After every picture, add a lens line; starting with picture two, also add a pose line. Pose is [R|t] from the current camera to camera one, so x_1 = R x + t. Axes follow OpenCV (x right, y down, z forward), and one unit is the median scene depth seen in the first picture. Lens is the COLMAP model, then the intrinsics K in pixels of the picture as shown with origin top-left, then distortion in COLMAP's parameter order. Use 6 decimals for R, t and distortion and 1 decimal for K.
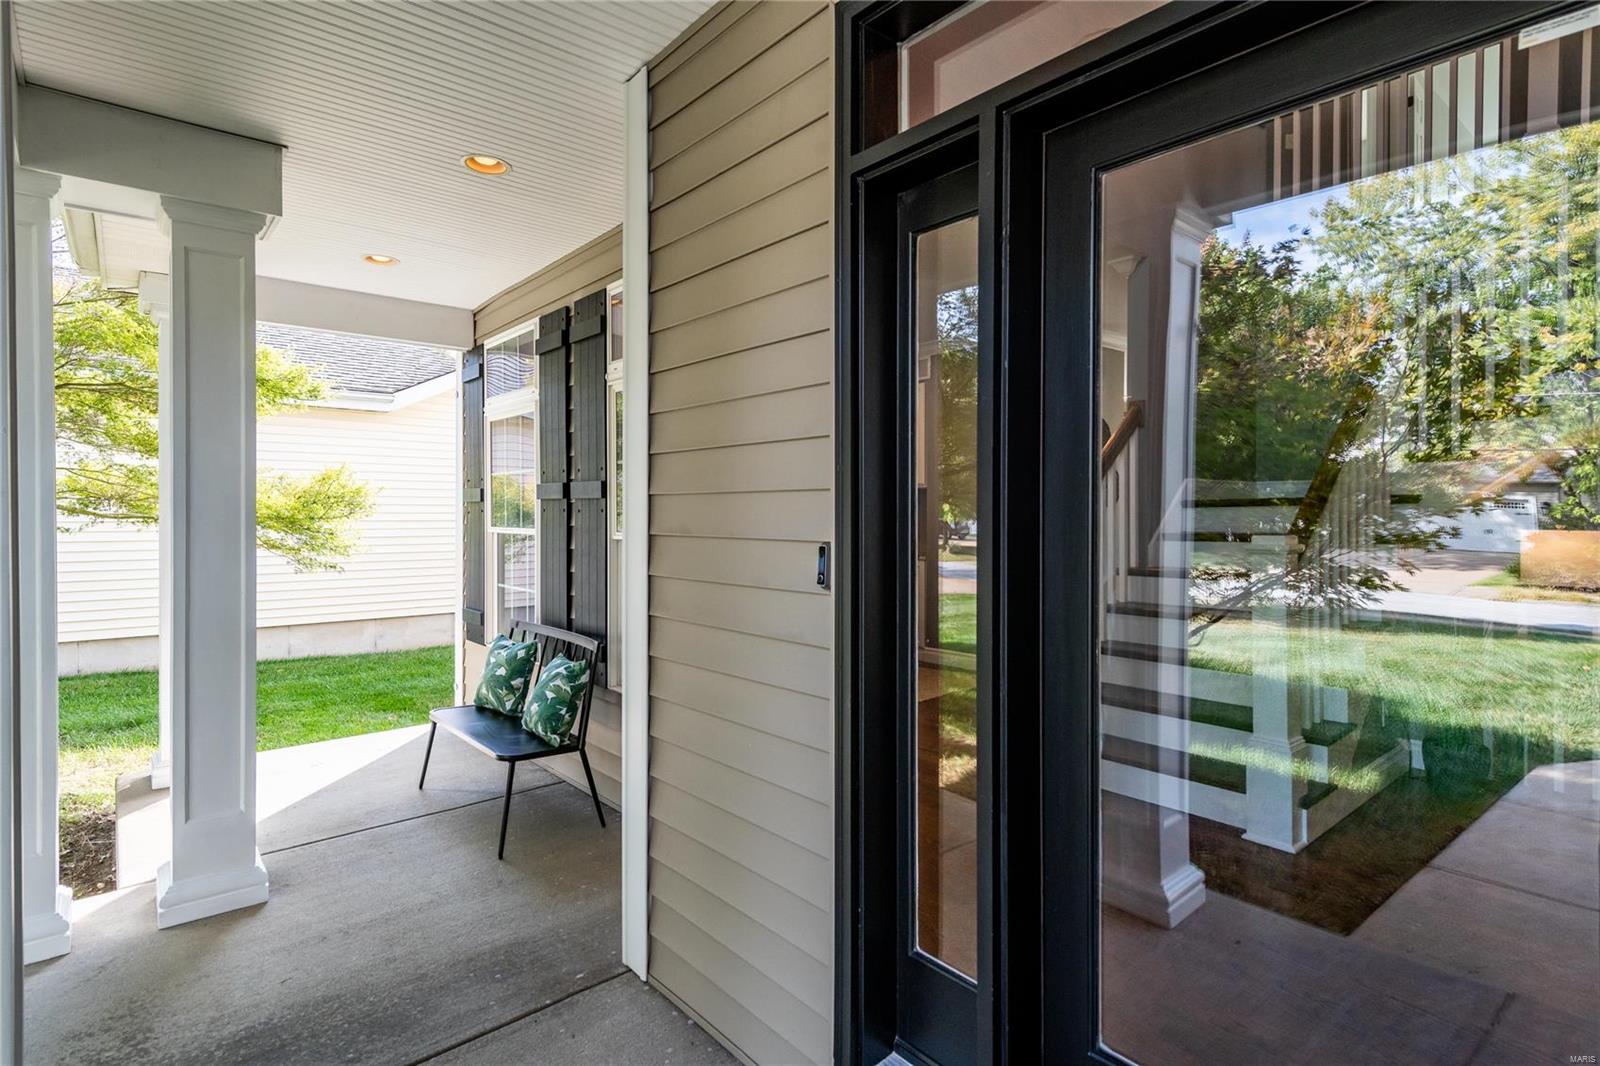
lens RADIAL K [[818.9, 0, 766.2], [0, 818.9, 516.4], [0, 0, 1]] dist [0.109261, -0.111033]
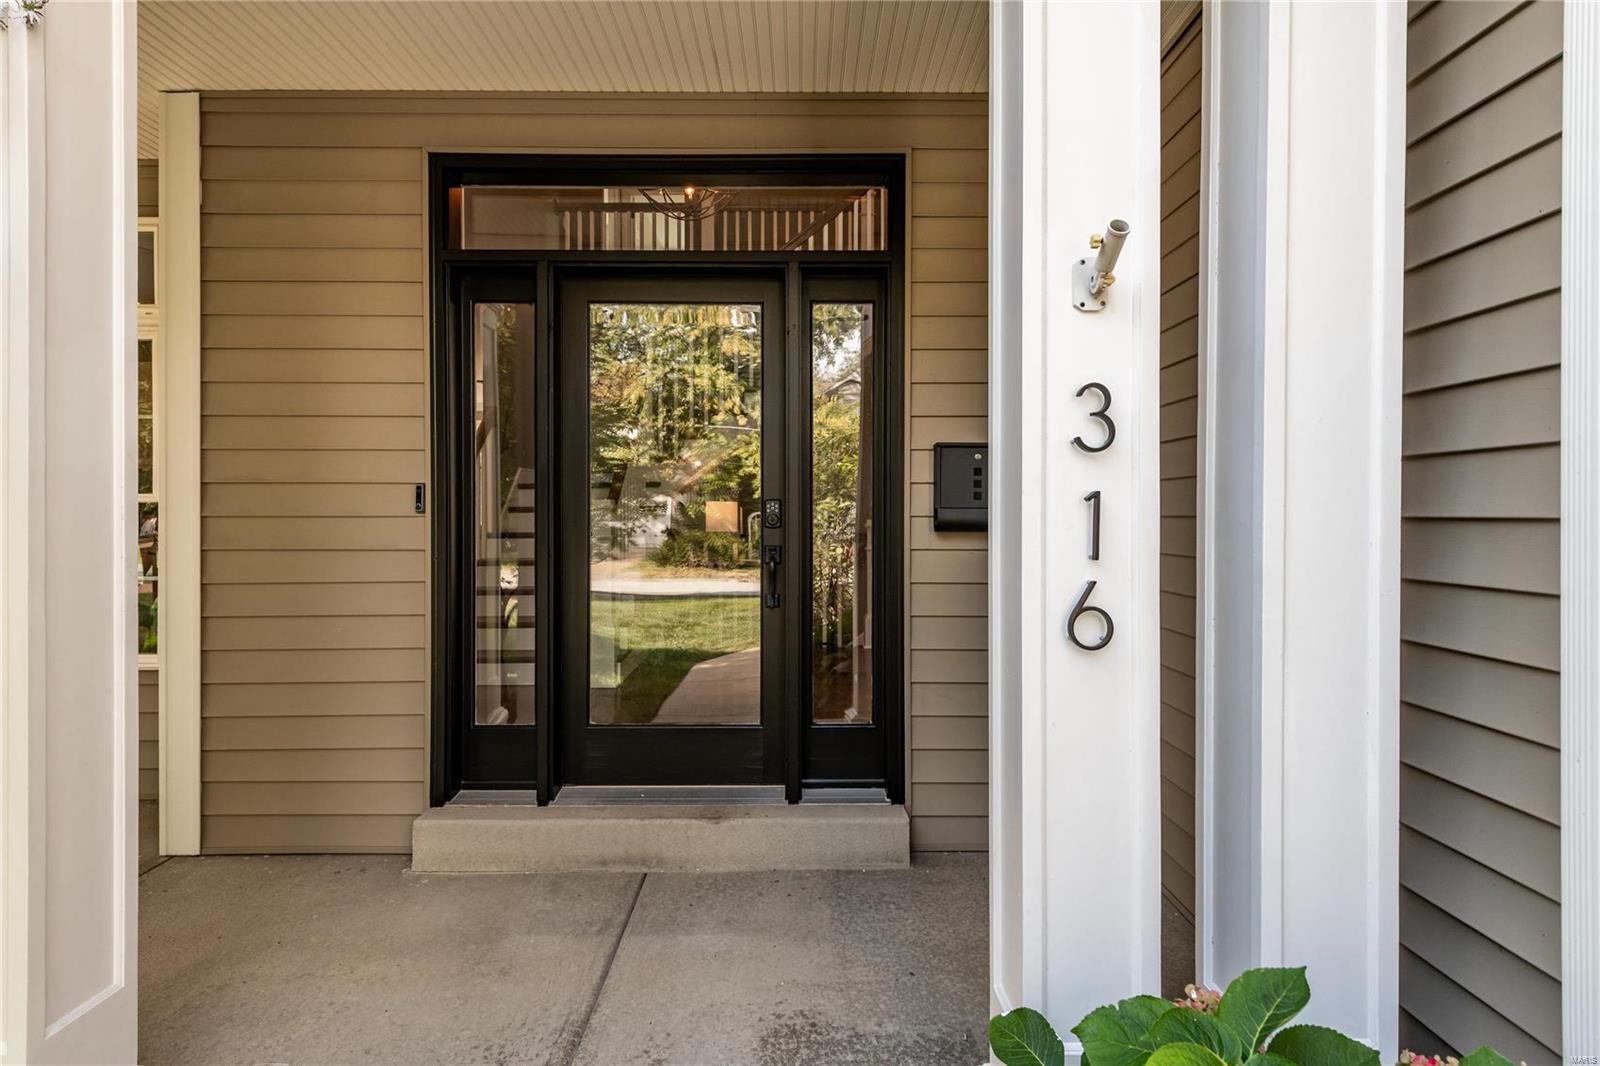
lens RADIAL K [[899.1, 0, 800.0], [0, 899.1, 533.0], [0, 0, 1]] dist [-0.000738, -0.000131]
pose [[0.619776, -0.009400, 0.784722, -0.788142], [0.002243, 0.999945, 0.010207, 0.104538], [-0.784776, -0.004566, 0.619763, -0.606529]]
